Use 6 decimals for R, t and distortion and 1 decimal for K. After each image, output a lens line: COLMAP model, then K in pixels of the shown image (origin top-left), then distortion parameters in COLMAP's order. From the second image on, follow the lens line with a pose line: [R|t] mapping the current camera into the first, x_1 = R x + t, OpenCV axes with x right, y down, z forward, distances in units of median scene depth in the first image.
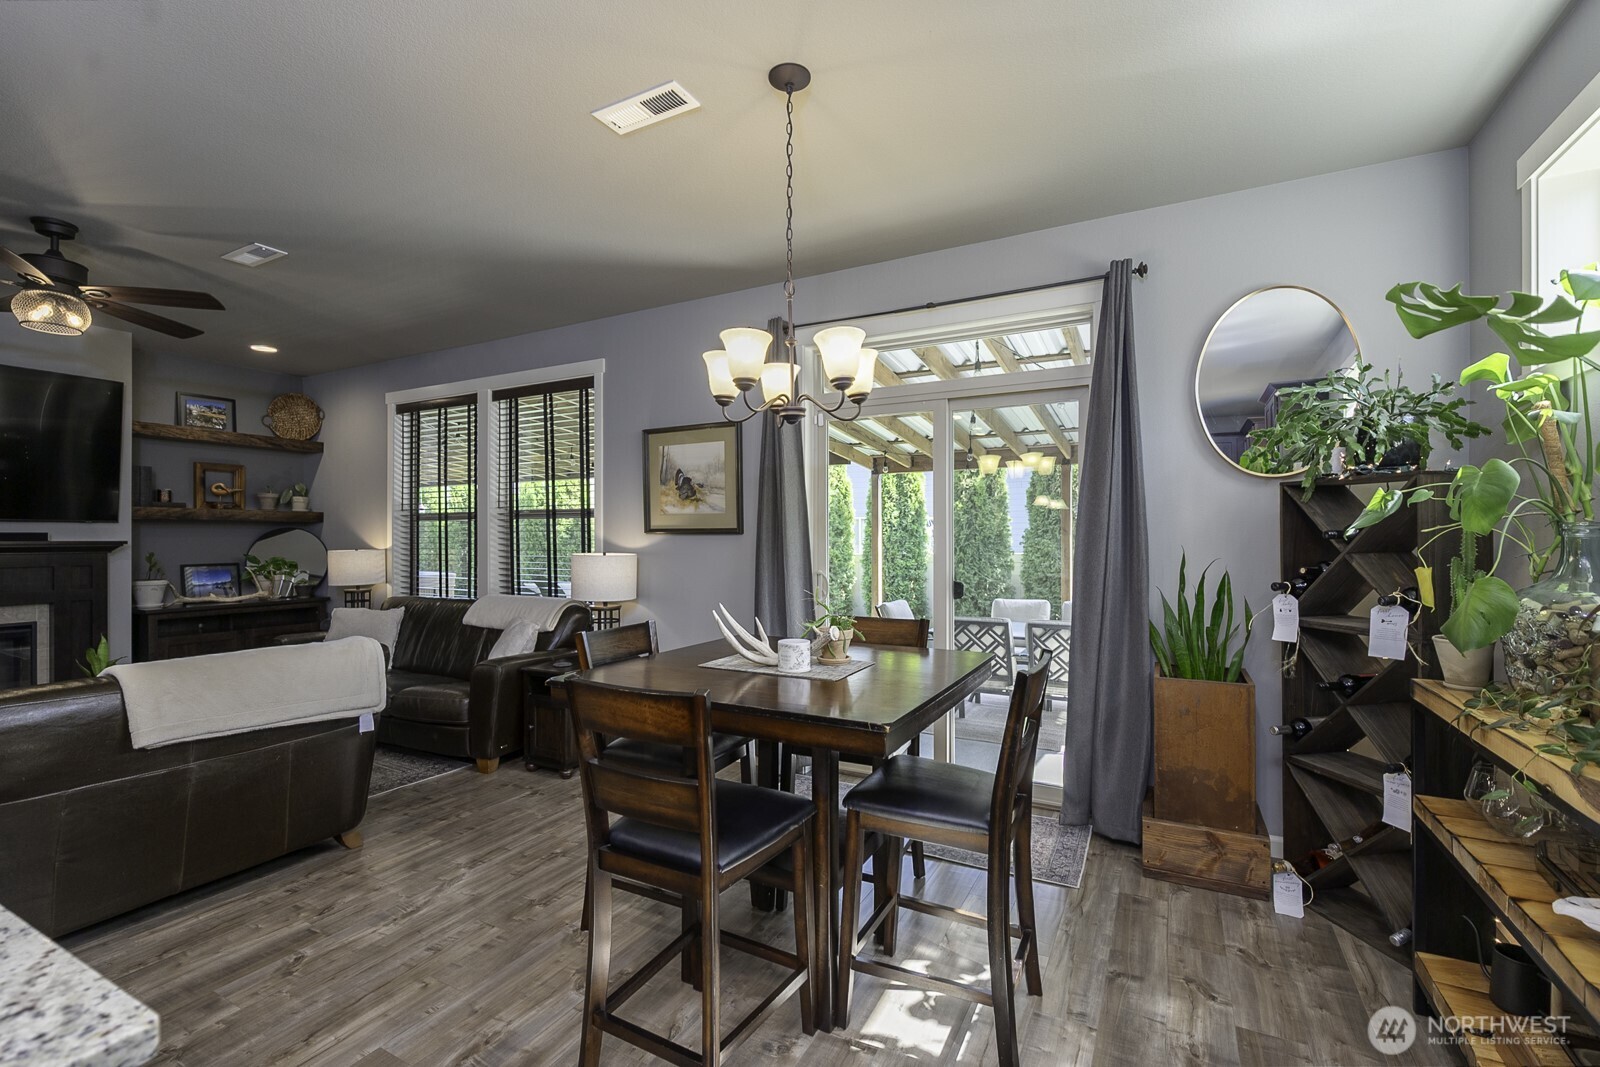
lens RADIAL K [[704.6, 0, 805.6], [0, 704.6, 538.7], [0, 0, 1]] dist [-0.000480, 0.000729]
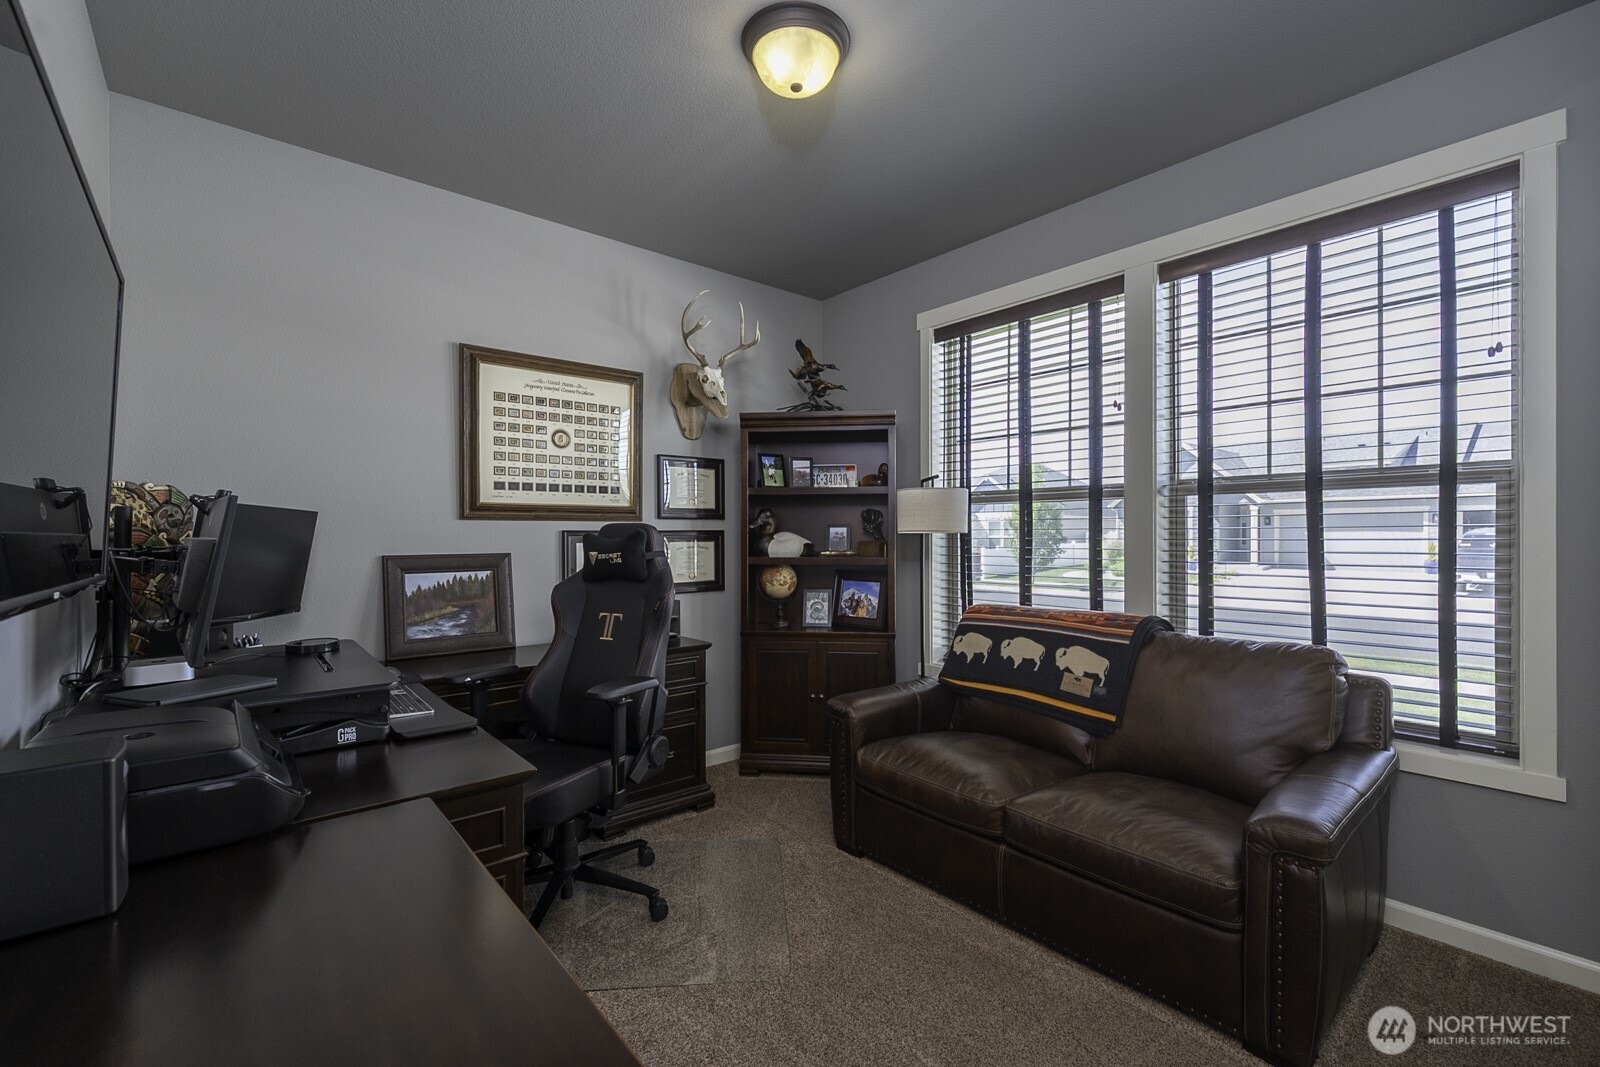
lens RADIAL K [[679.2, 0, 832.9], [0, 679.2, 537.8], [0, 0, 1]] dist [0.005379, -0.000160]
pose [[0.941510, -0.004571, -0.336955, -0.535768], [0.007006, 0.999957, 0.006009, 0.000016], [0.336913, -0.008018, 0.941502, 0.435053]]
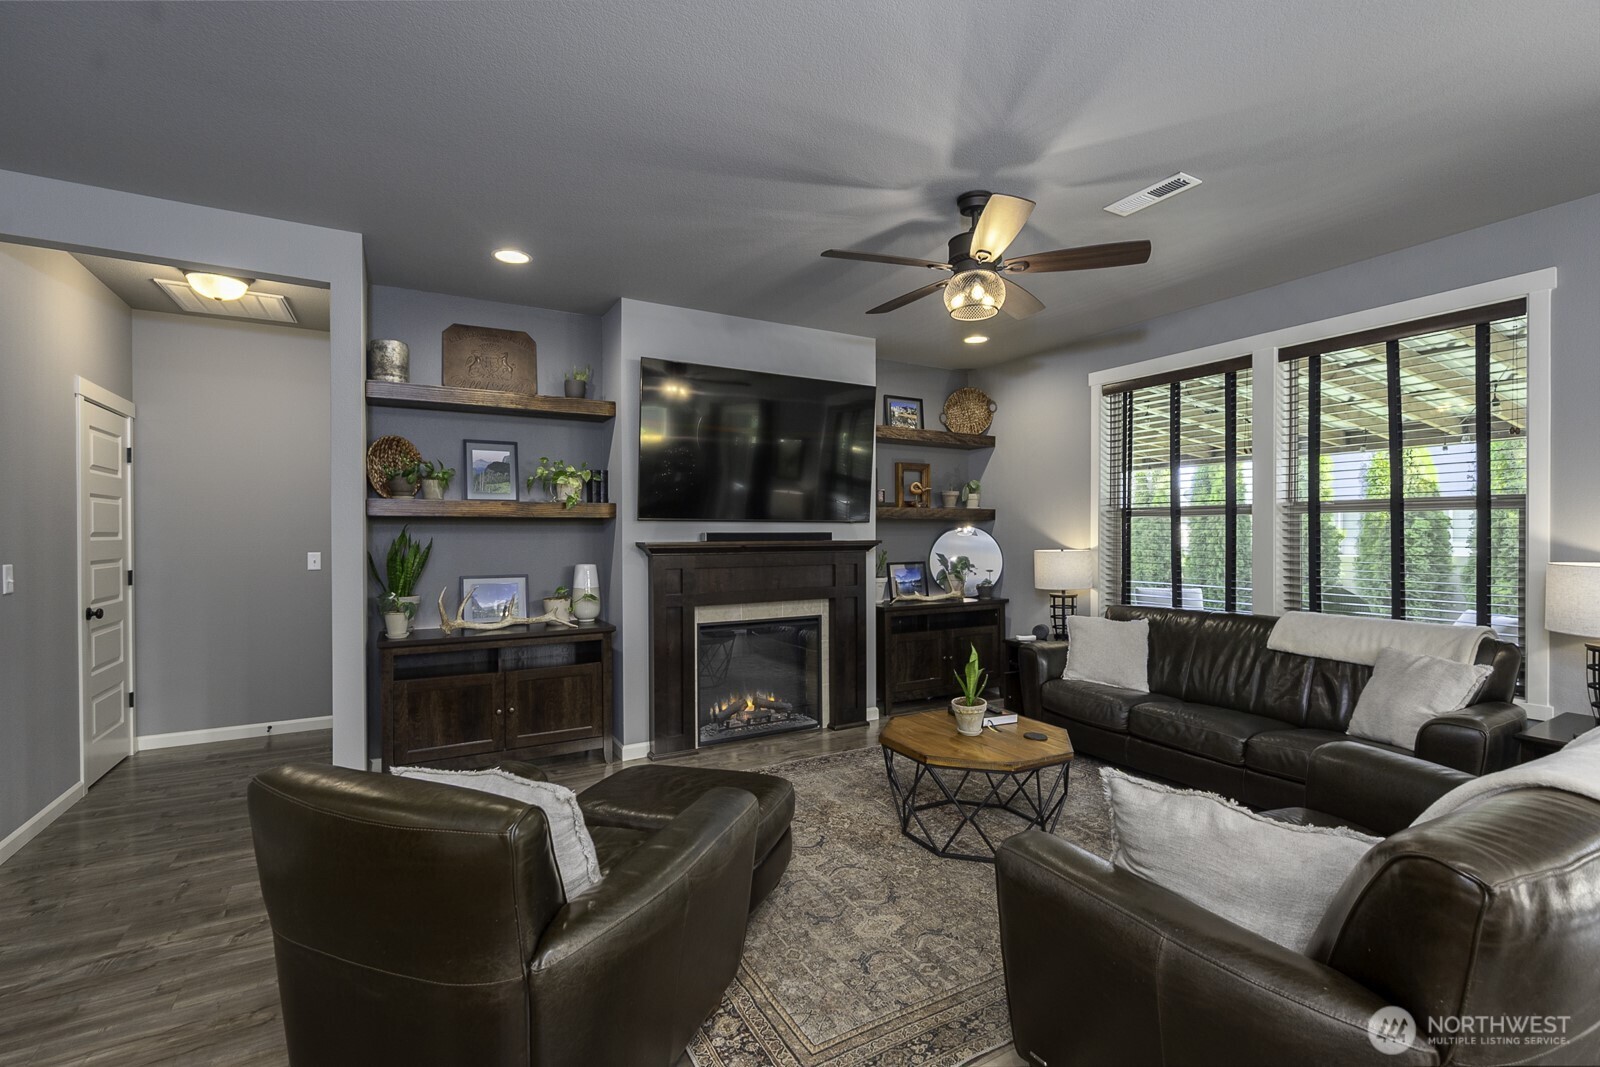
lens RADIAL K [[704.6, 0, 801.9], [0, 704.6, 536.3], [0, 0, 1]] dist [-0.000480, 0.000729]
pose [[0.848365, 0.001543, -0.529409, -0.507402], [0.000687, 0.999992, 0.004016, -0.006514], [0.529411, -0.003771, 0.848357, 0.064298]]
